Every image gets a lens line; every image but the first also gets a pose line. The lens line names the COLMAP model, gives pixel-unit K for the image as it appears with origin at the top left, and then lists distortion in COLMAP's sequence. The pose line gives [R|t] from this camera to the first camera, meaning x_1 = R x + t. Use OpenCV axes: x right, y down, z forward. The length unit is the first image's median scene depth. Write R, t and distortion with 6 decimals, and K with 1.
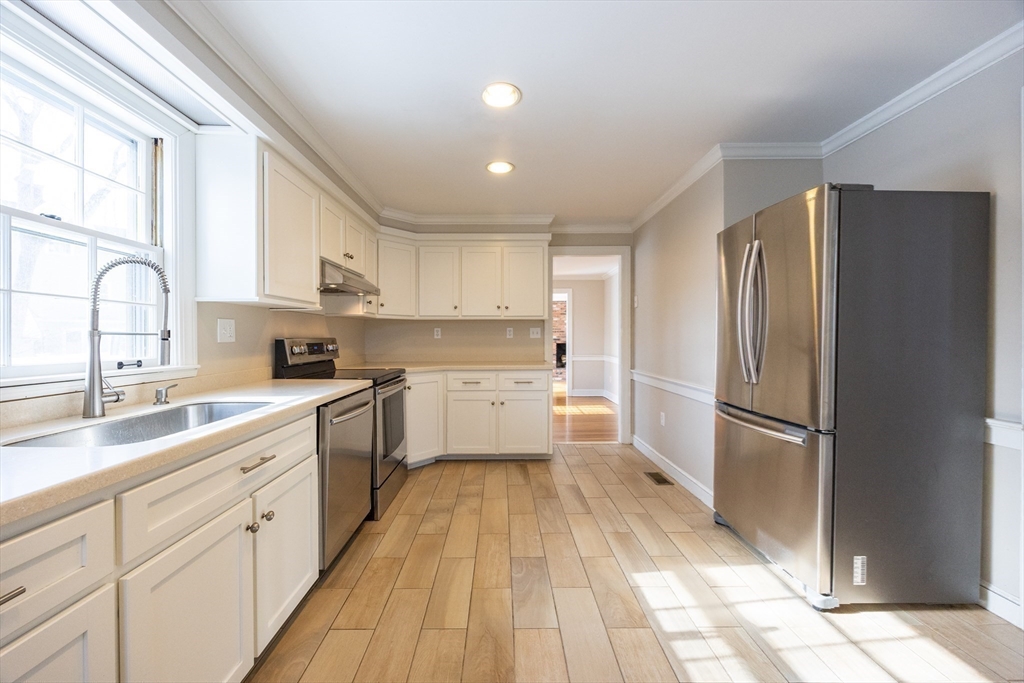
lens RADIAL K [[396.2, 0, 515.6], [0, 396.2, 346.1], [0, 0, 1]] dist [-0.002549, -0.000004]
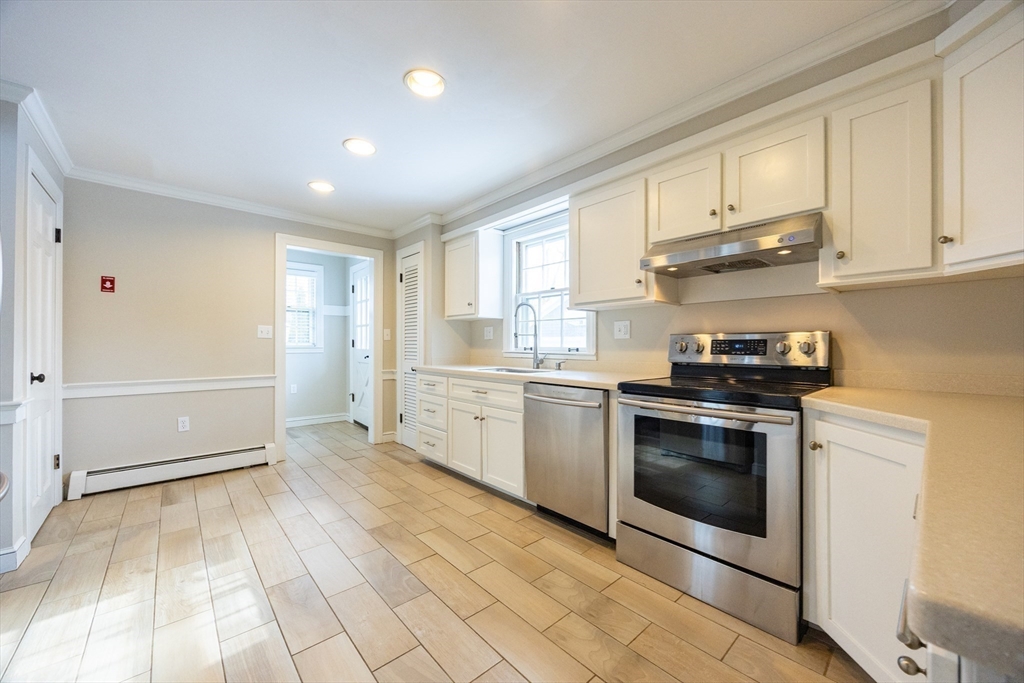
lens RADIAL K [[396.2, 0, 515.6], [0, 396.2, 346.1], [0, 0, 1]] dist [-0.002549, -0.000004]
pose [[-0.773378, 0.007384, -0.633902, 0.390725], [-0.010608, 0.999641, 0.024587, -0.014350], [0.633856, 0.025739, -0.773023, 1.807724]]
